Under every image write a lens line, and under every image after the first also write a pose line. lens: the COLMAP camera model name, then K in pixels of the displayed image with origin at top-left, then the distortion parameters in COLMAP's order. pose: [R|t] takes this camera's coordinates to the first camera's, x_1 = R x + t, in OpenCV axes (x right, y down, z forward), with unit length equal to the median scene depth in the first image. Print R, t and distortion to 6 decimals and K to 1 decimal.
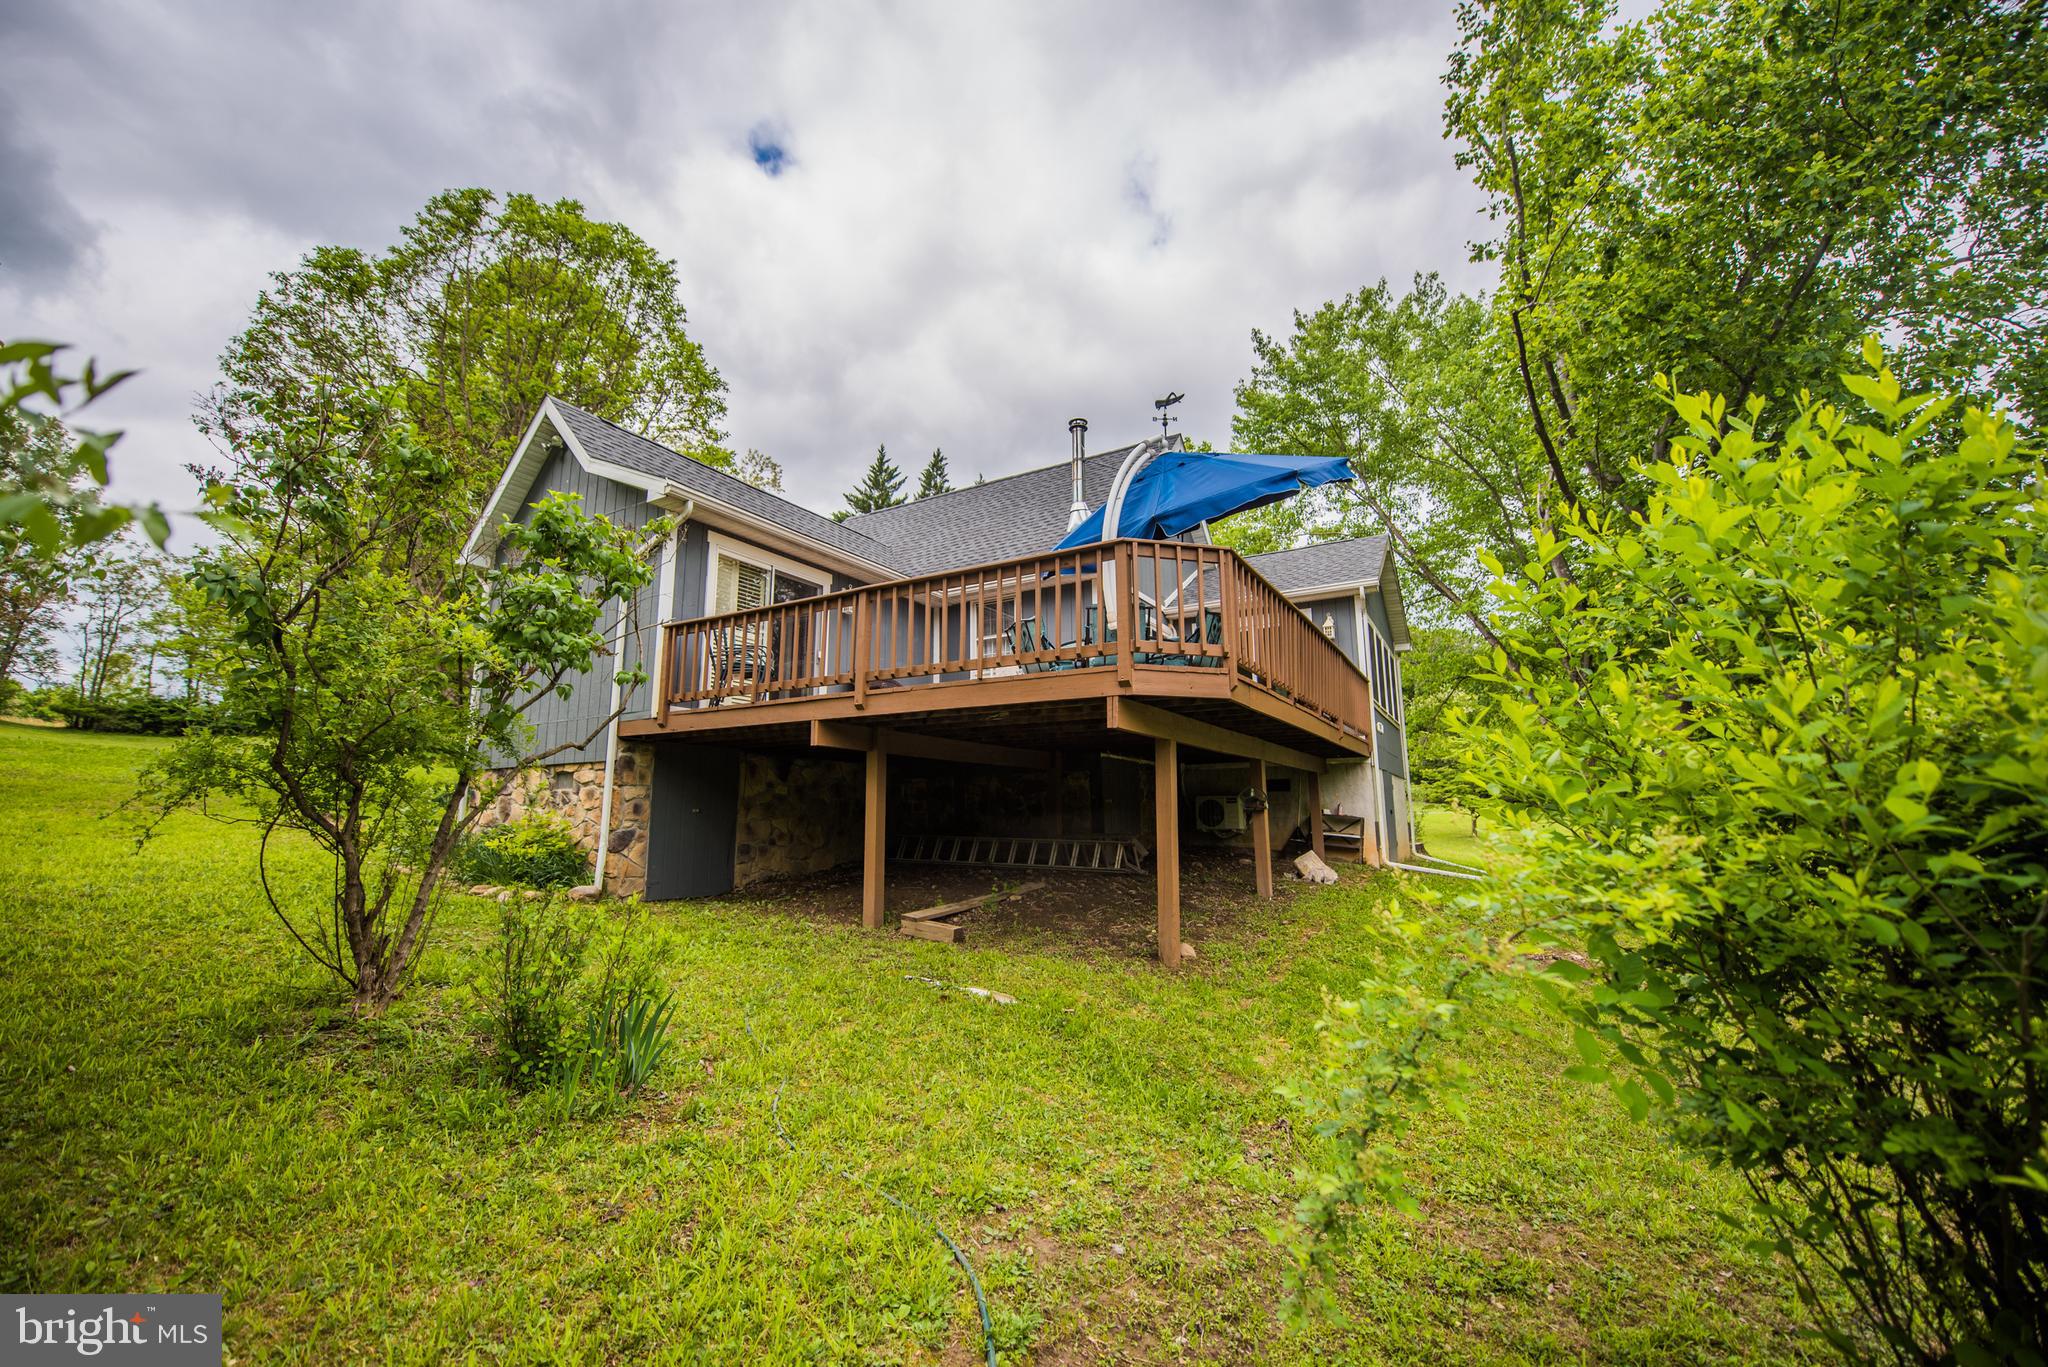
lens RADIAL K [[817.2, 0, 1019.6], [0, 817.2, 683.0], [0, 0, 1]] dist [-0.015477, -0.001932]
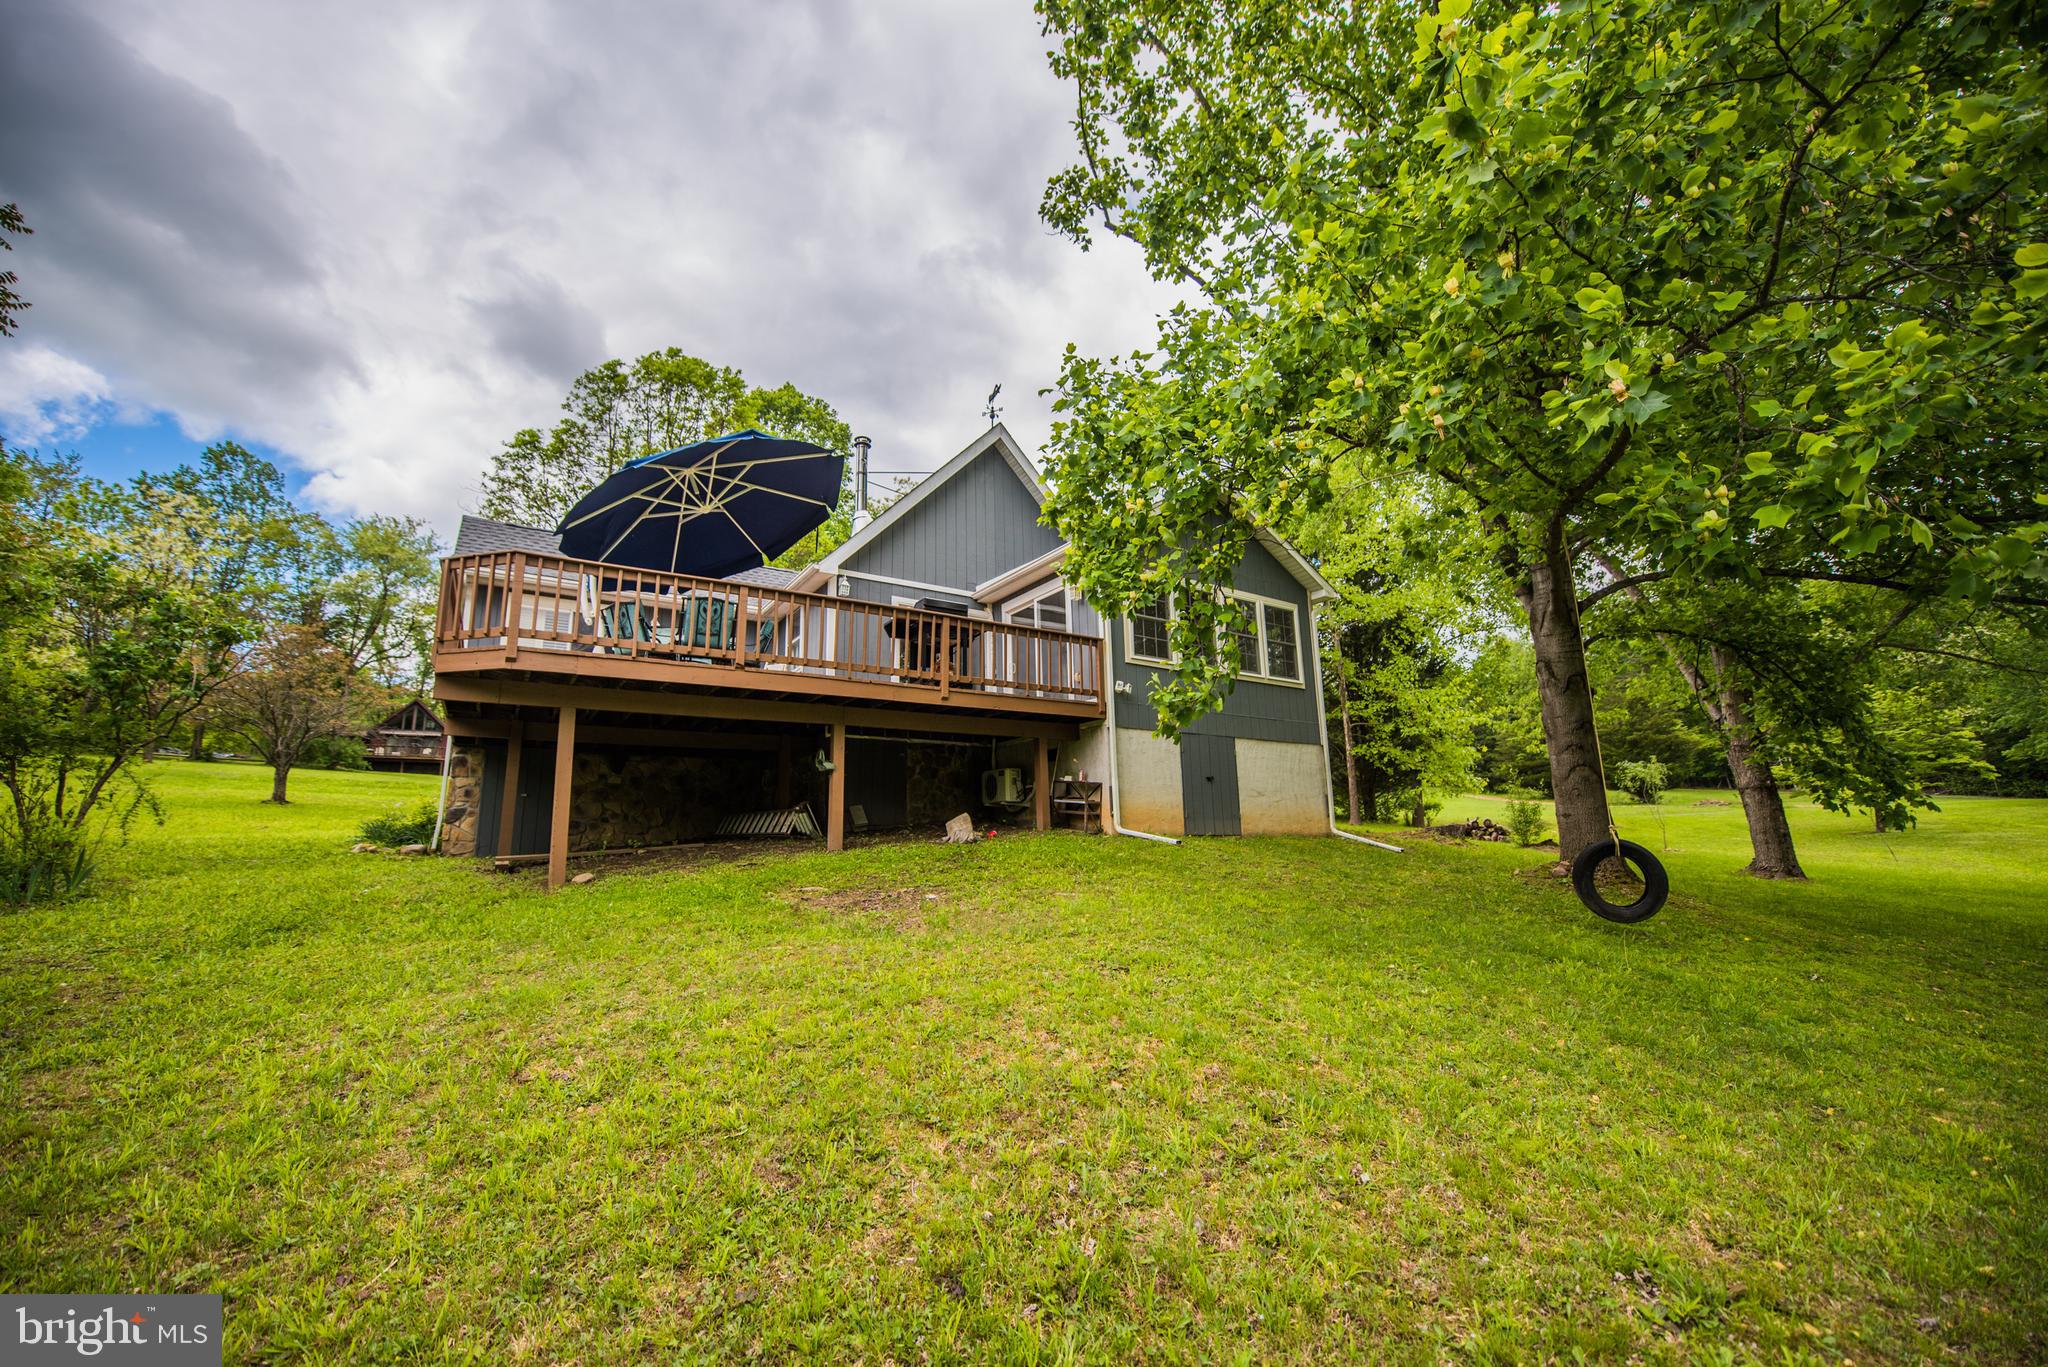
lens RADIAL K [[817.2, 0, 1019.6], [0, 817.2, 683.0], [0, 0, 1]] dist [-0.015477, -0.001932]
pose [[0.900538, -0.102226, -0.422588, 1.009736], [0.089187, 0.994730, -0.050572, 0.120384], [0.425531, 0.007853, 0.904910, 0.129775]]
